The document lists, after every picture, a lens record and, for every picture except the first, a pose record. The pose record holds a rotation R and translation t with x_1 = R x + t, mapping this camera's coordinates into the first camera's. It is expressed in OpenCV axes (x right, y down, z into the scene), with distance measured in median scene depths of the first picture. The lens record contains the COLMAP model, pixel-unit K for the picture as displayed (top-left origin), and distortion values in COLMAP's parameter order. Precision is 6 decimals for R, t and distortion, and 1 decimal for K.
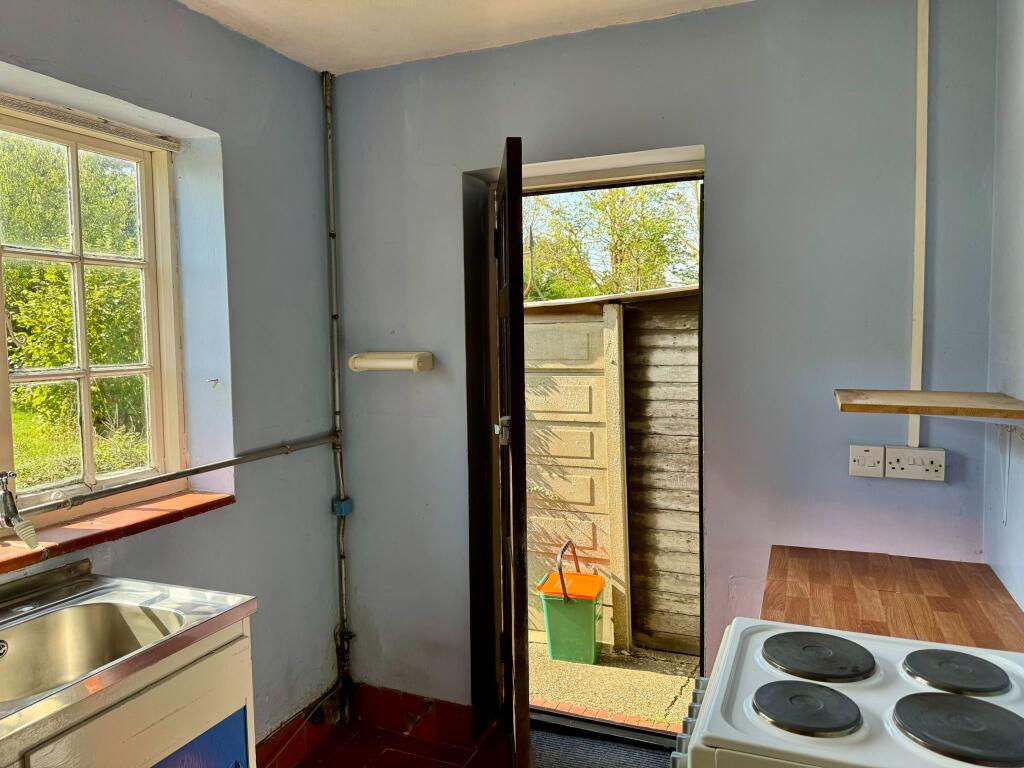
lens RADIAL K [[729.7, 0, 512.0], [0, 729.7, 384.0], [0, 0, 1]] dist [-0.000150, -0.000243]
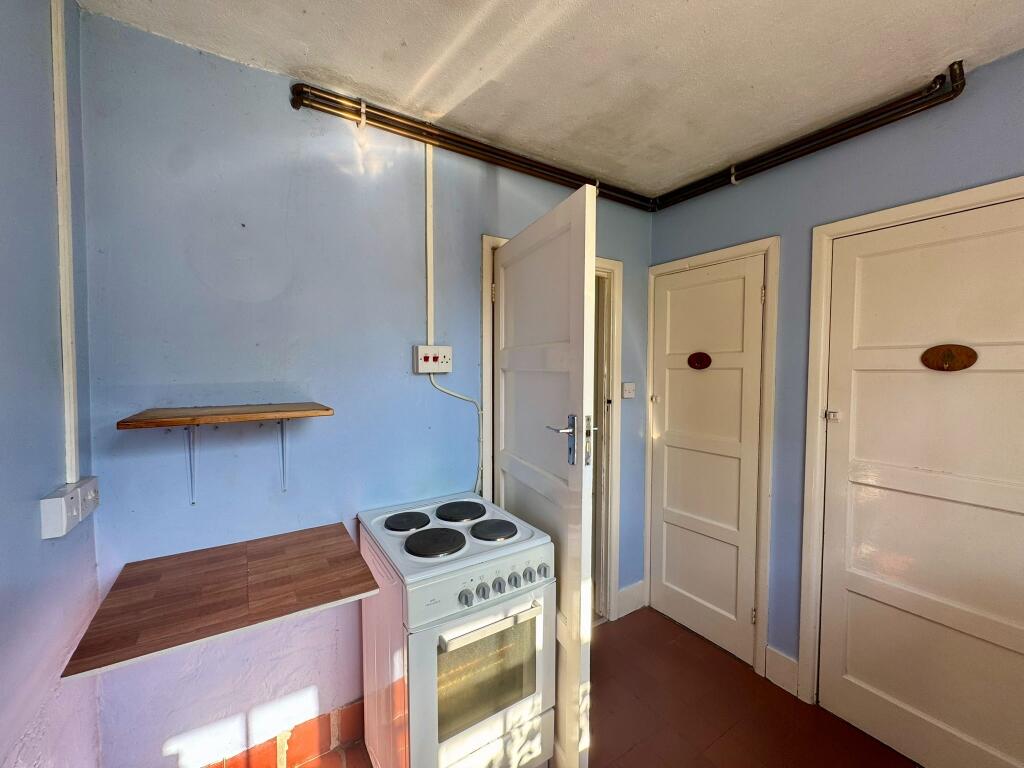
lens RADIAL K [[412.2, 0, 512.0], [0, 412.2, 384.0], [0, 0, 1]] dist [0.000496, 0.000070]
pose [[-0.825709, -0.009231, 0.564021, -0.208523], [0.049607, 0.994804, 0.088904, -0.058549], [-0.561911, 0.101388, -0.820960, 1.243694]]
